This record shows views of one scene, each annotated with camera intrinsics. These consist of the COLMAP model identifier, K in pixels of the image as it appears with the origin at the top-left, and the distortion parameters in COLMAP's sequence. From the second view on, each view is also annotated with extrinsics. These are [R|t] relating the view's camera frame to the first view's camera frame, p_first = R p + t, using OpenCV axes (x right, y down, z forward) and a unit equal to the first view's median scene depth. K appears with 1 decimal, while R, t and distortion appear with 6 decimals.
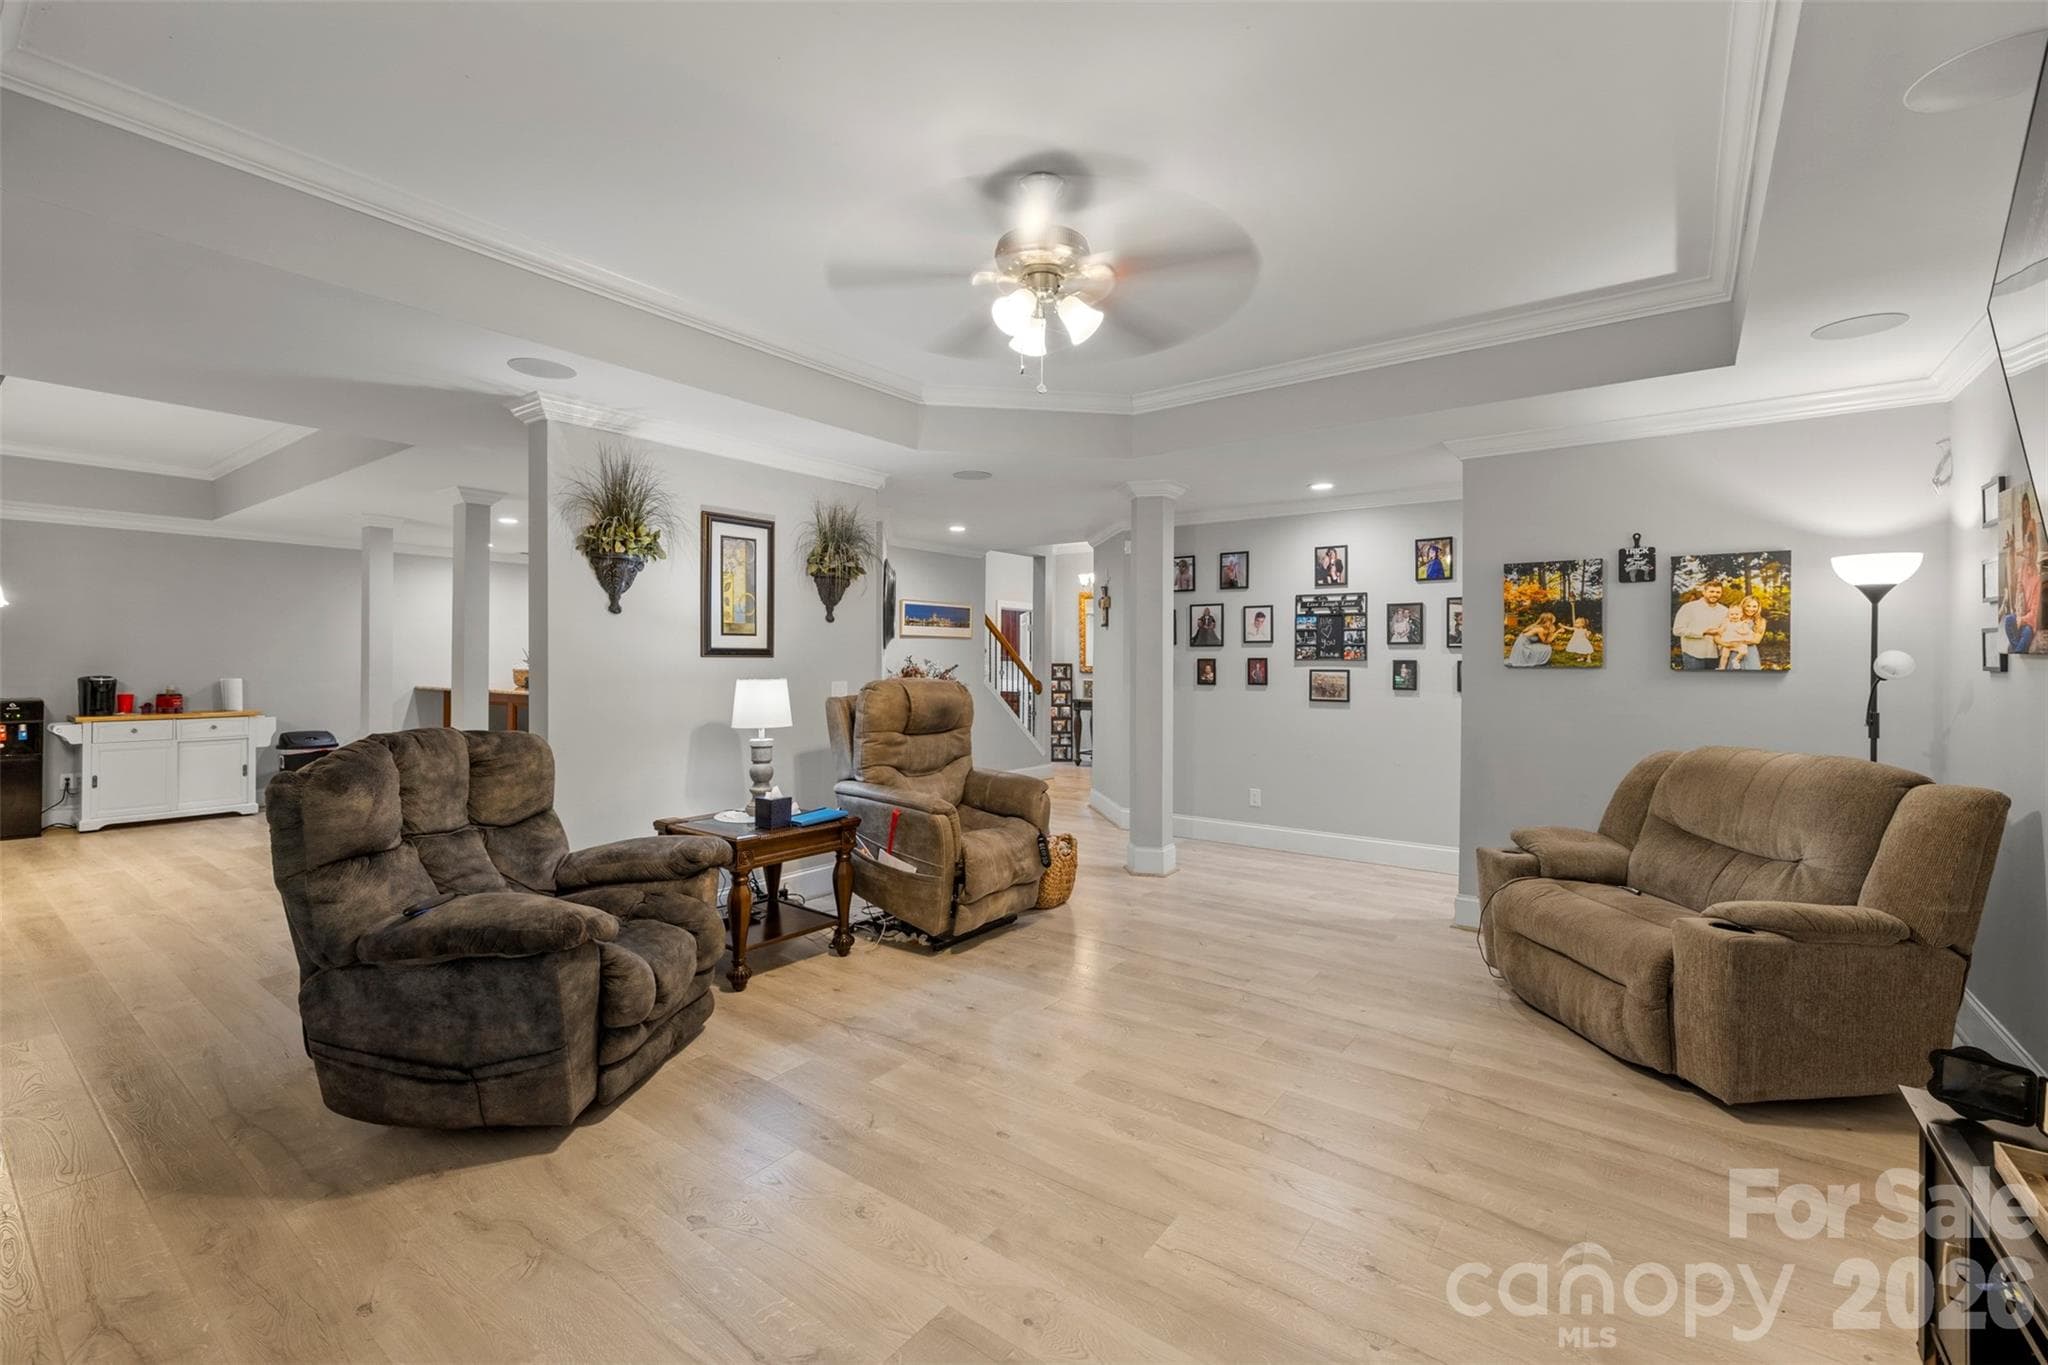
lens RADIAL K [[872.6, 0, 1024.1], [0, 872.6, 667.5], [0, 0, 1]] dist [0.000396, -0.000306]
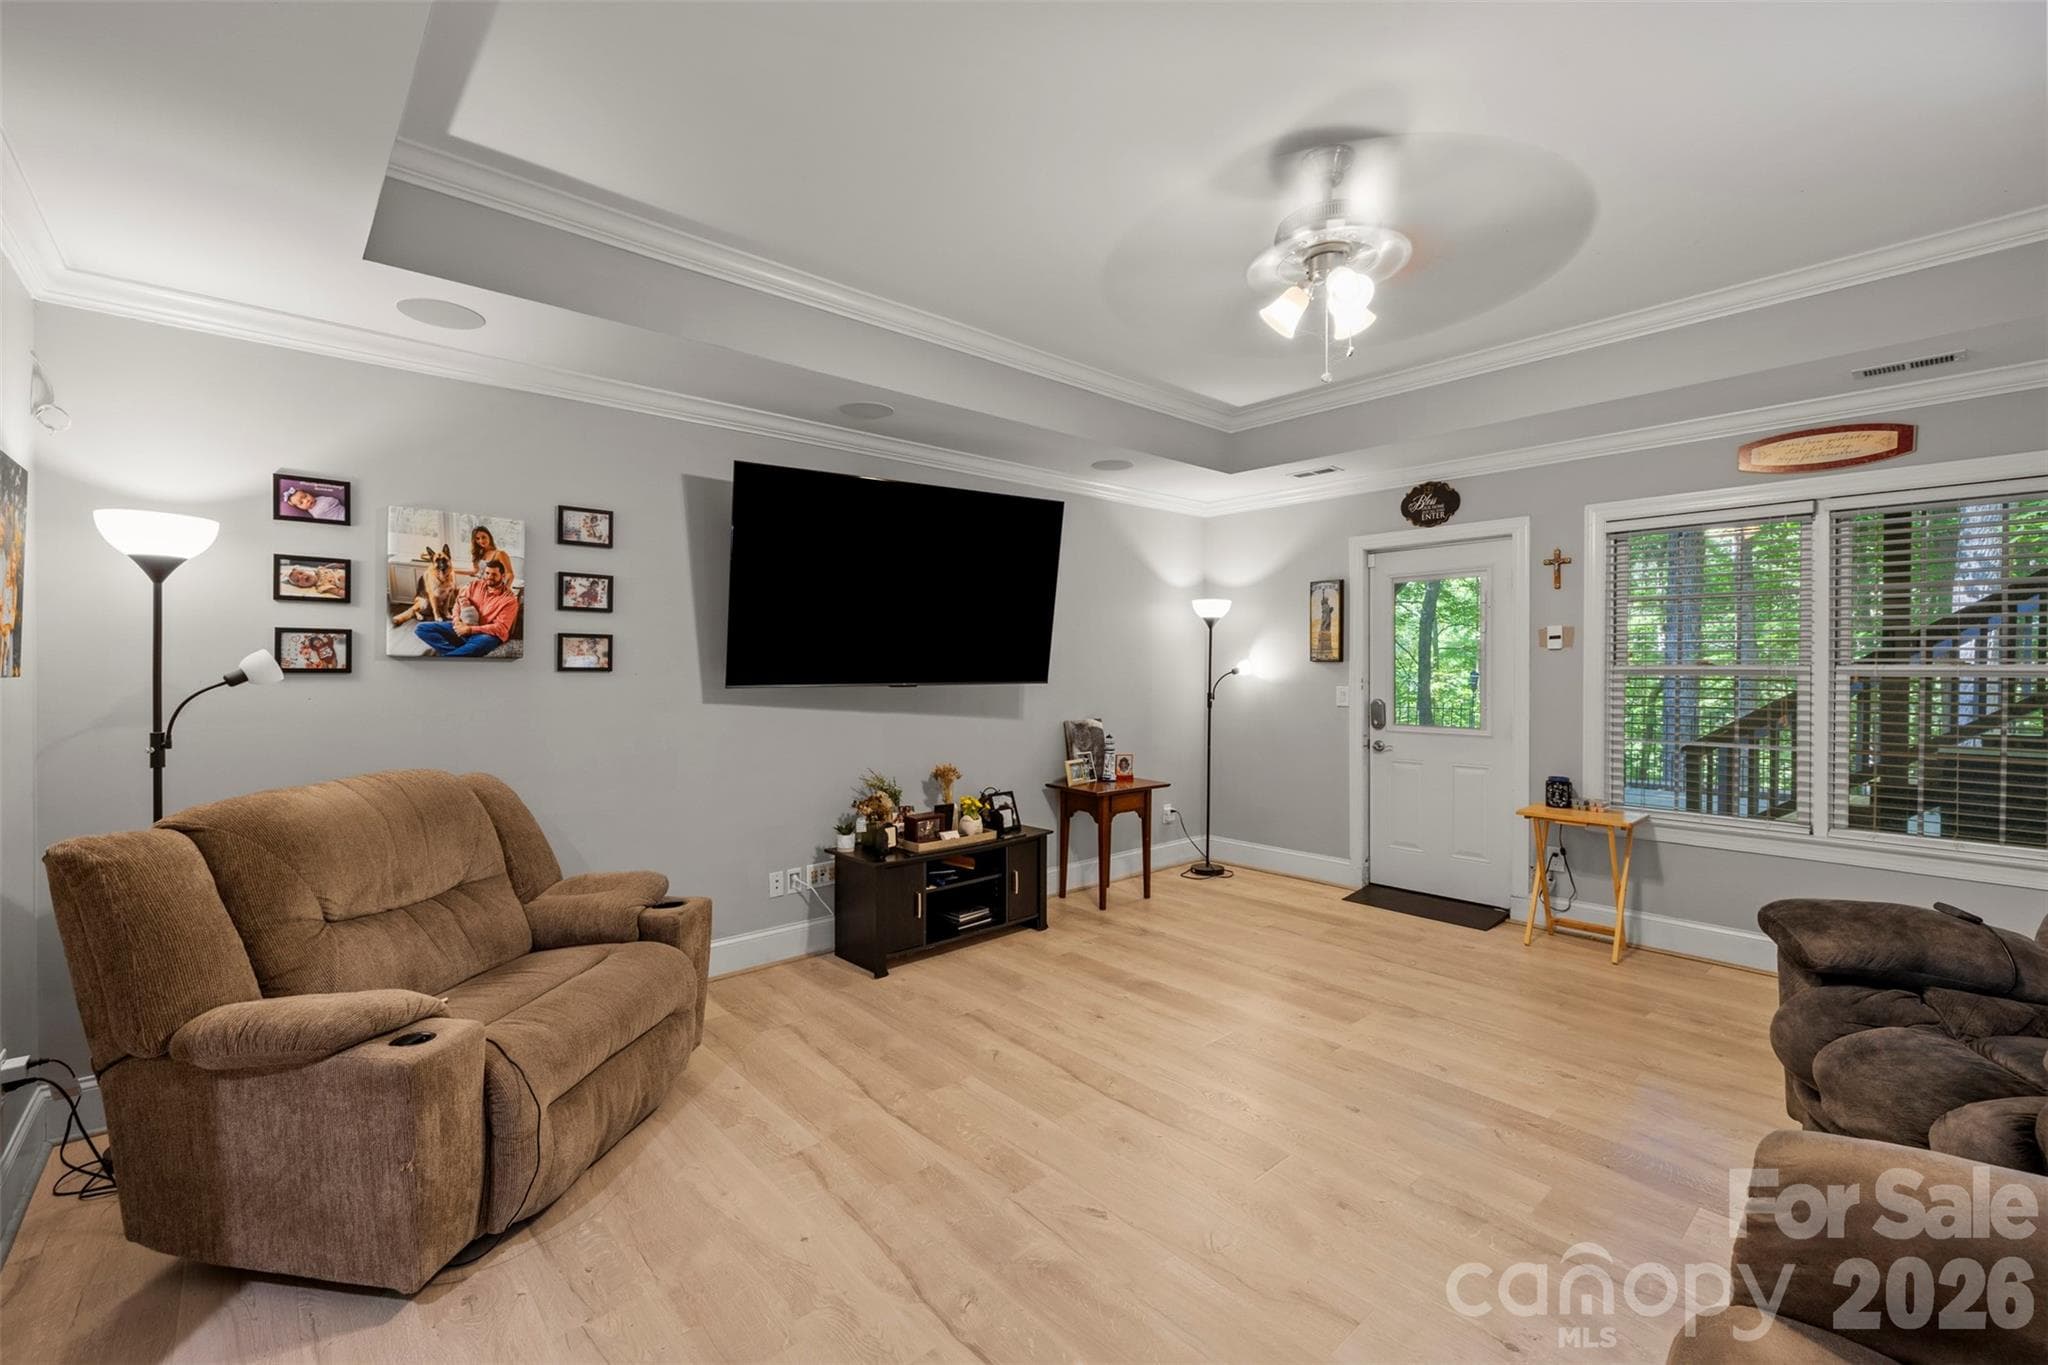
lens RADIAL K [[872.6, 0, 1020.7], [0, 872.6, 668.6], [0, 0, 1]] dist [0.000396, -0.000306]
pose [[-0.979565, -0.007530, 0.200988, 0.124030], [-0.003913, 0.999823, 0.018386, -0.018118], [-0.201091, 0.017223, -0.979421, 1.605590]]
